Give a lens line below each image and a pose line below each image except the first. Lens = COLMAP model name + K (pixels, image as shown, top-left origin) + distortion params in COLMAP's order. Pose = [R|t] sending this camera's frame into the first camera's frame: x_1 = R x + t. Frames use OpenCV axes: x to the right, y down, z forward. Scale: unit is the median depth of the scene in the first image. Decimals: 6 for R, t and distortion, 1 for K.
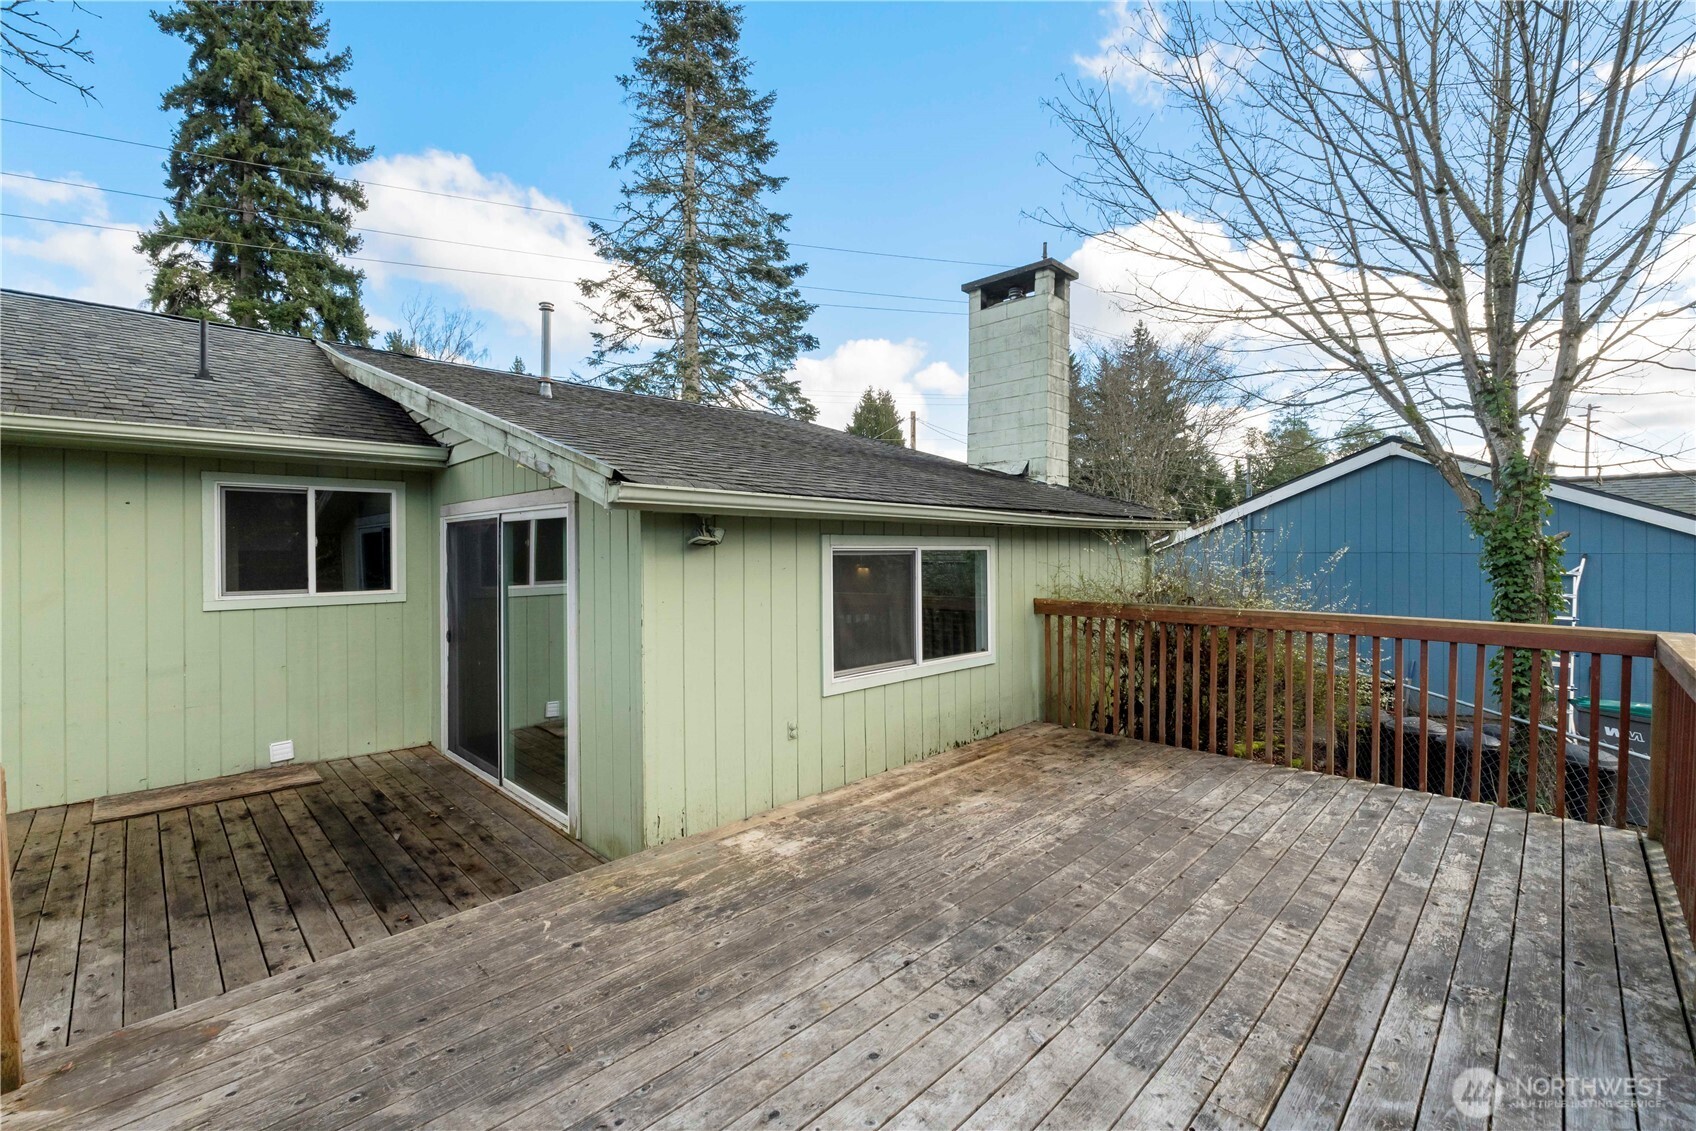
lens RADIAL K [[719.8, 0, 834.7], [0, 719.8, 558.9], [0, 0, 1]] dist [-0.006576, -0.000290]
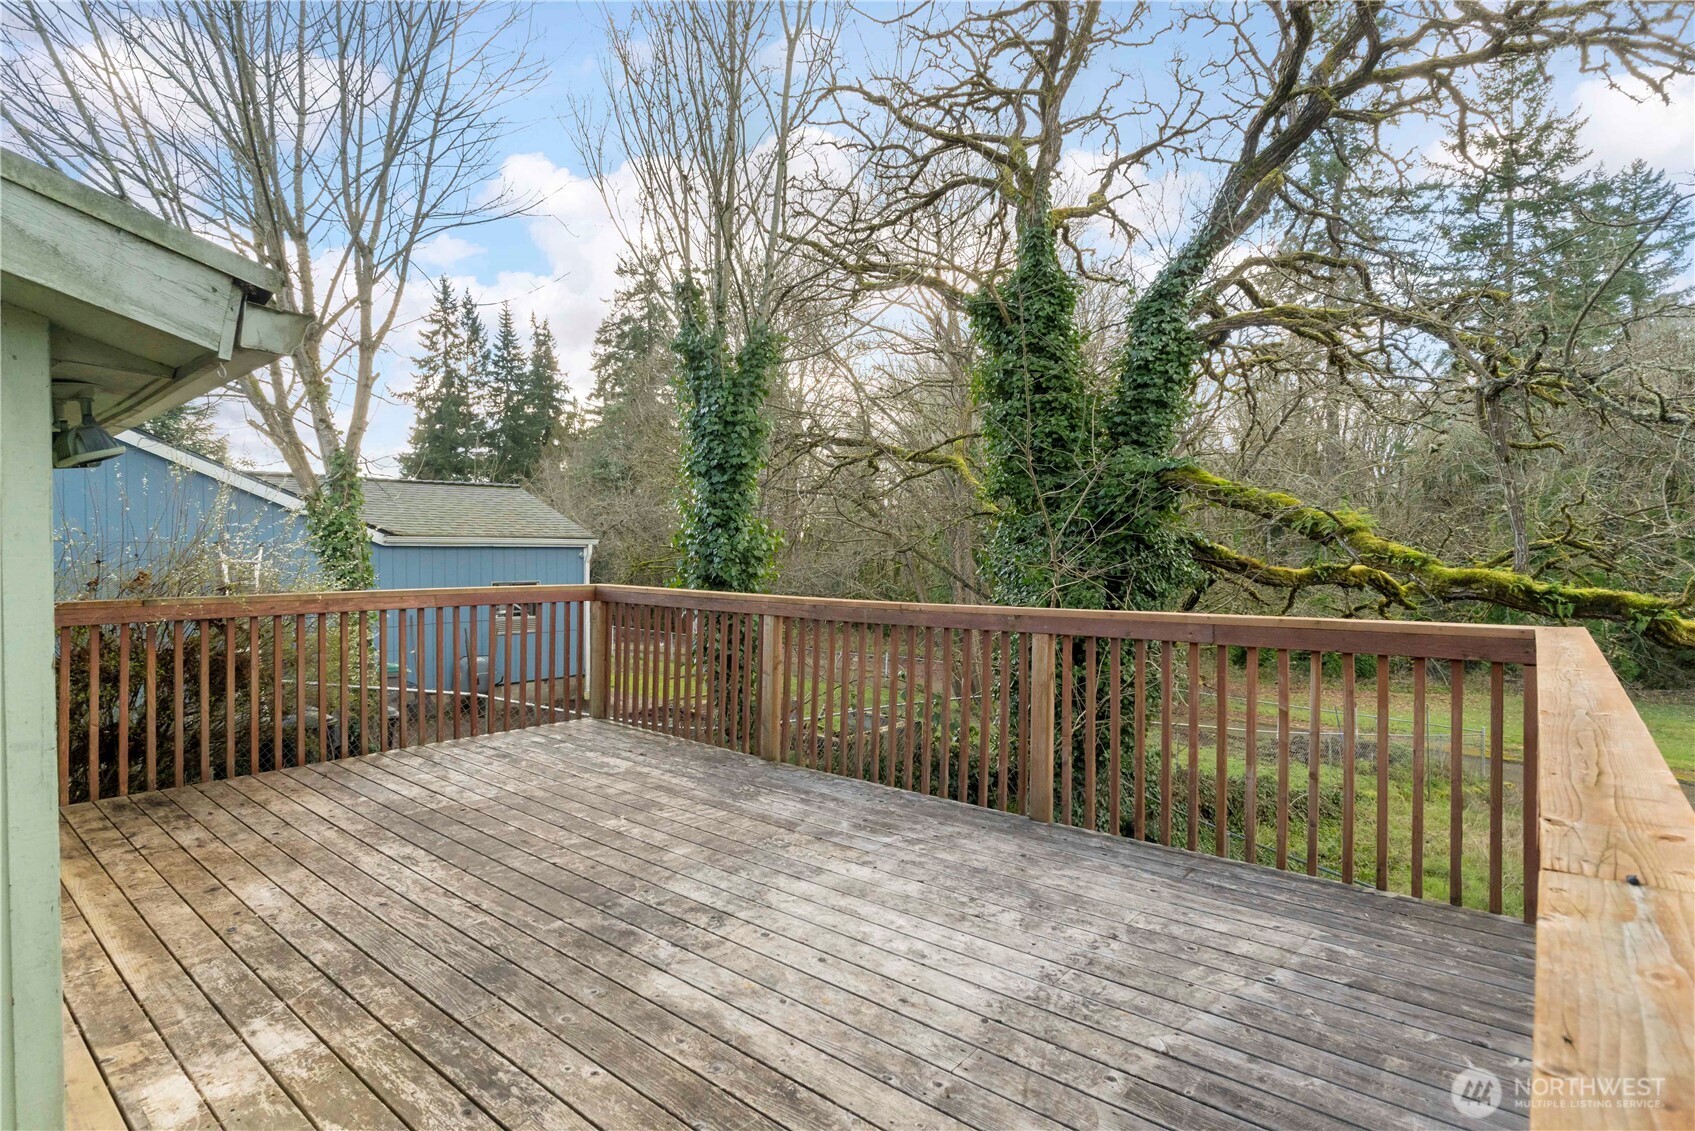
lens RADIAL K [[866.9, 0, 841.8], [0, 866.9, 559.8], [0, 0, 1]] dist [0.004446, 0.000100]
pose [[-0.080599, -0.010278, 0.996694, -0.980321], [0.013525, 0.999843, 0.011404, 0.052647], [-0.996655, 0.014400, -0.080448, 0.829226]]
